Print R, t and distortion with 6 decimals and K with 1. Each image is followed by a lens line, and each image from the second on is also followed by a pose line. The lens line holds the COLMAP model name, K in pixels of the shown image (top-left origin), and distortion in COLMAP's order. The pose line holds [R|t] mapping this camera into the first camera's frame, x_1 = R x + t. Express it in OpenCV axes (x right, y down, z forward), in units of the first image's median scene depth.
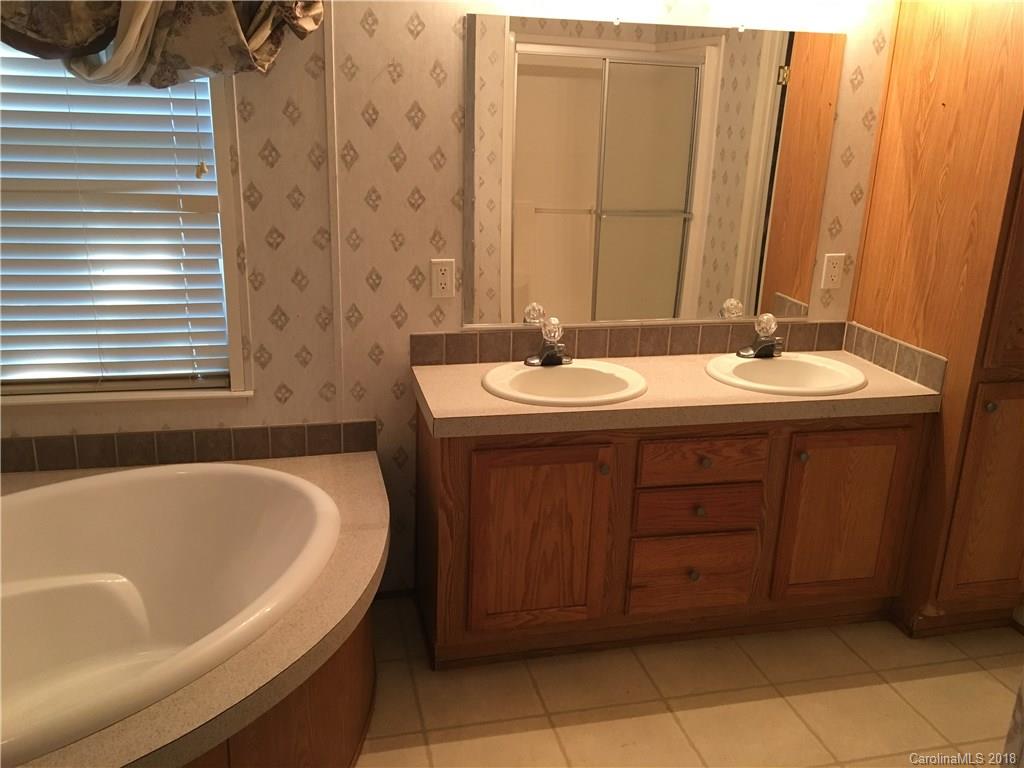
lens RADIAL K [[861.7, 0, 504.0], [0, 861.7, 376.6], [0, 0, 1]] dist [0.083970, -0.122106]
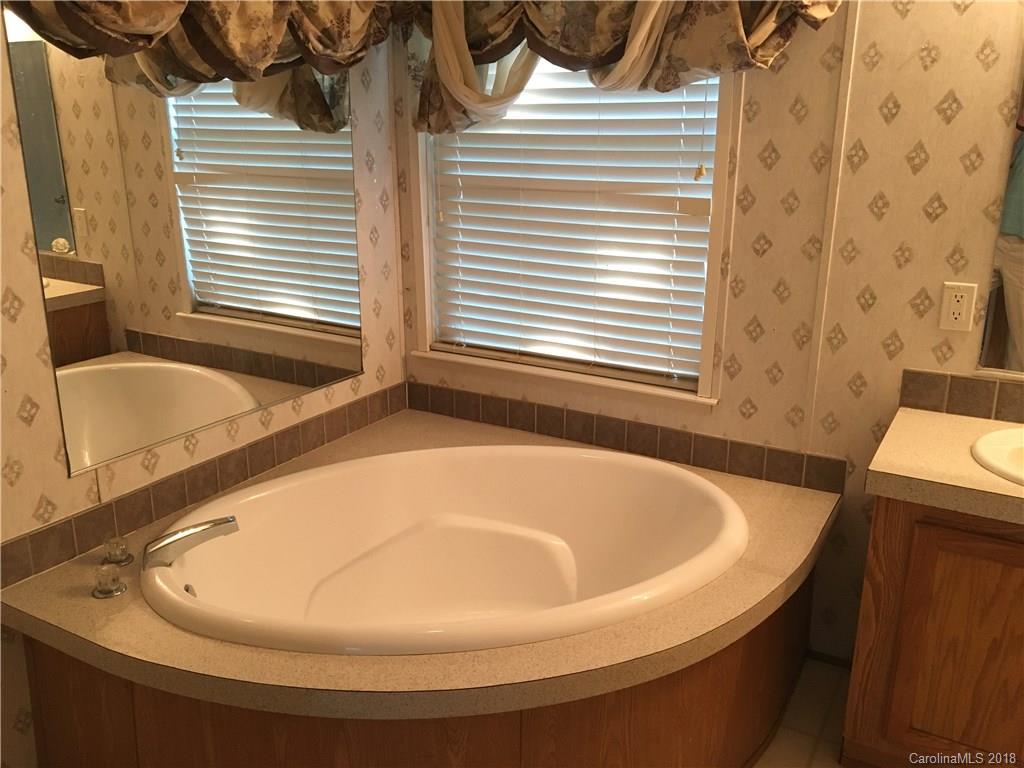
lens RADIAL K [[861.7, 0, 504.0], [0, 861.7, 376.6], [0, 0, 1]] dist [0.083970, -0.122106]
pose [[0.726278, 0.167377, -0.666712, 0.185461], [-0.175390, 0.982922, 0.055702, -0.021960], [0.664650, 0.076480, 0.743231, 0.122800]]
